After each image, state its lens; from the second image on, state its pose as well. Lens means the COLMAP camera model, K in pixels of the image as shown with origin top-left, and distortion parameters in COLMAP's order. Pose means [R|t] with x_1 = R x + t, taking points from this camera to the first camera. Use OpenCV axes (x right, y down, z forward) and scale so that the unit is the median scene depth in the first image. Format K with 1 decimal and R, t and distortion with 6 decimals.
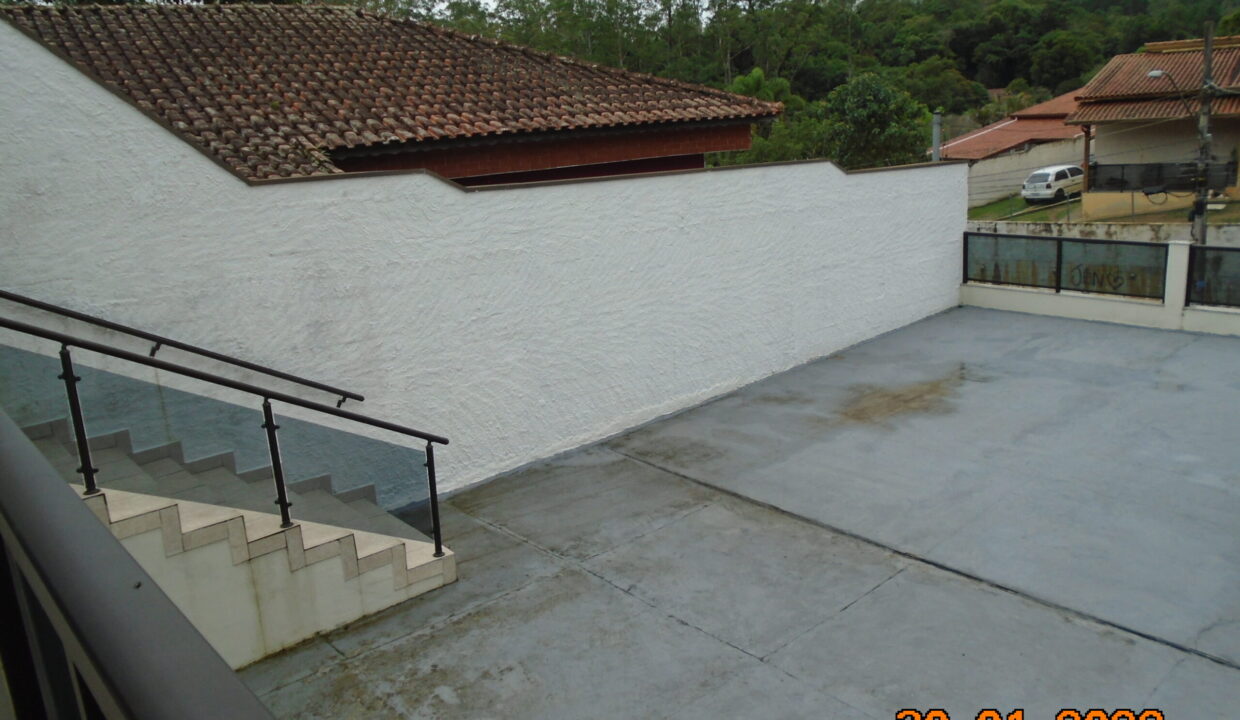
lens RADIAL K [[948.2, 0, 619.1], [0, 948.2, 348.2], [0, 0, 1]] dist [-0.009175, 0.002065]
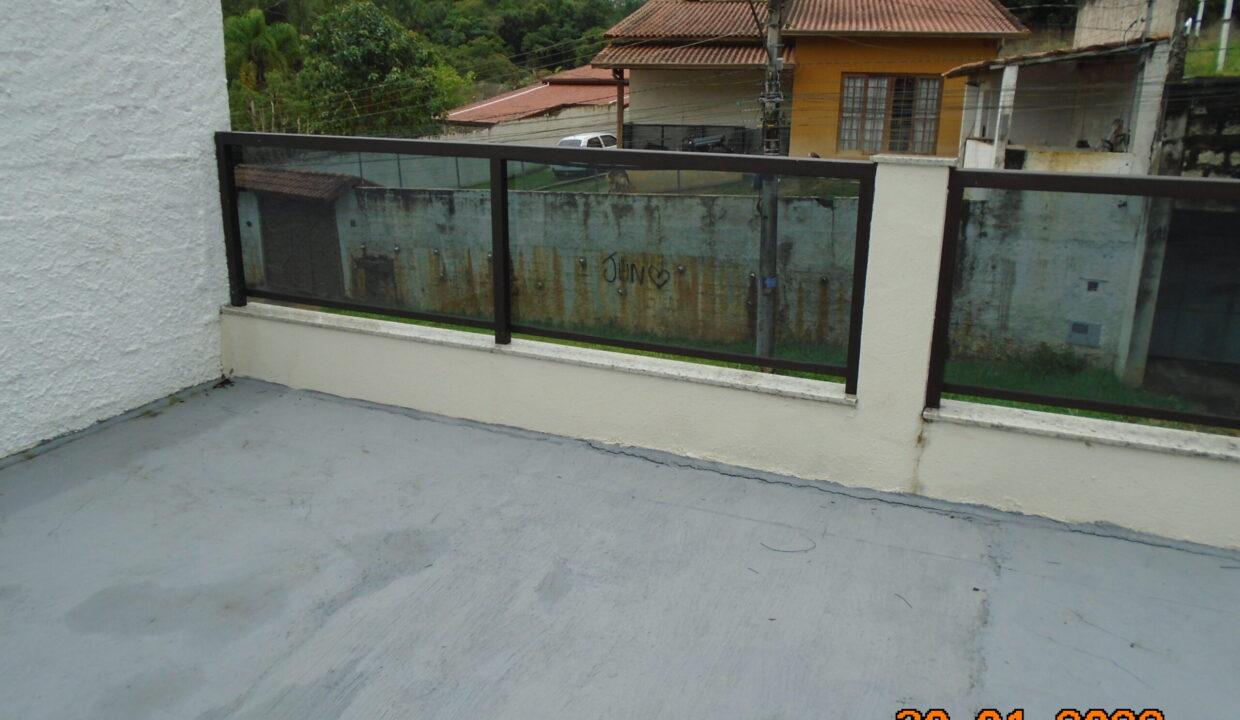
lens RADIAL K [[948.2, 0, 619.1], [0, 948.2, 348.2], [0, 0, 1]] dist [-0.009175, 0.002065]
pose [[0.902158, -0.033673, 0.430089, 0.119767], [0.028201, 0.999420, 0.019094, -0.019923], [-0.430482, -0.005097, 0.902585, 0.233982]]
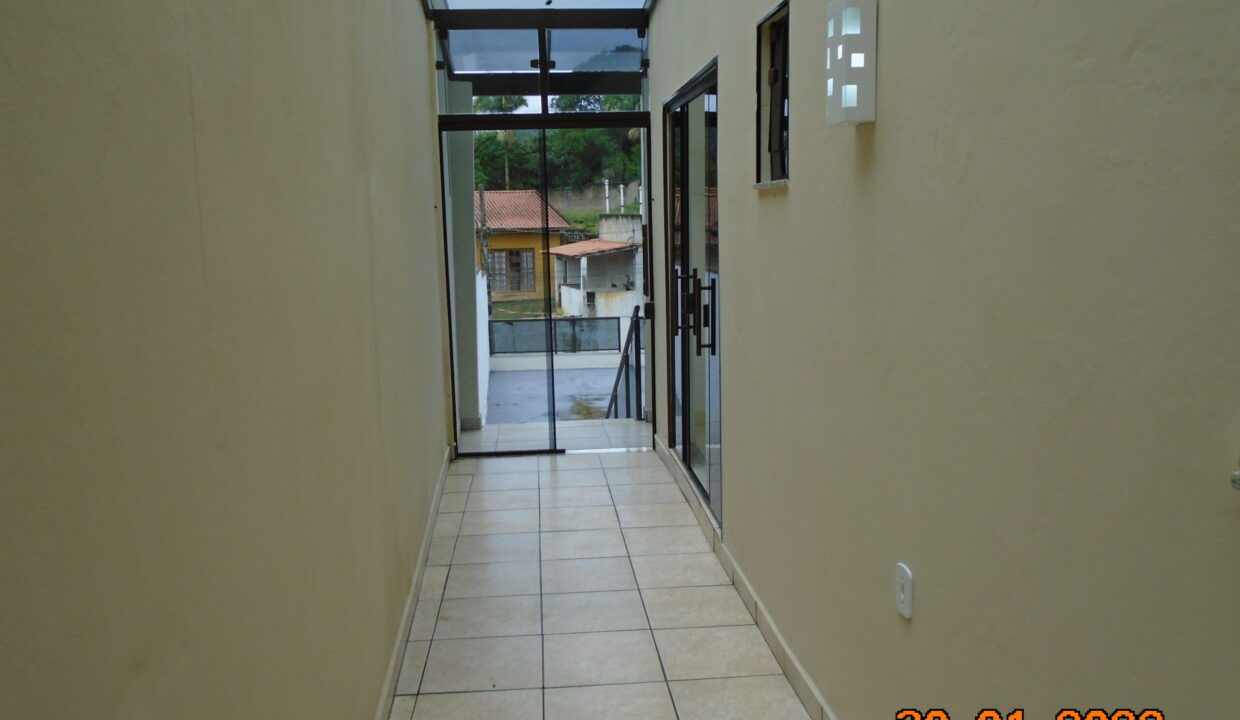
lens RADIAL K [[948.2, 0, 619.1], [0, 948.2, 348.2], [0, 0, 1]] dist [-0.009175, 0.002065]
pose [[0.589950, -0.064184, 0.804884, -0.237733], [0.175512, 0.983195, -0.050241, 0.009322], [-0.788133, 0.170906, 0.591301, -0.003338]]
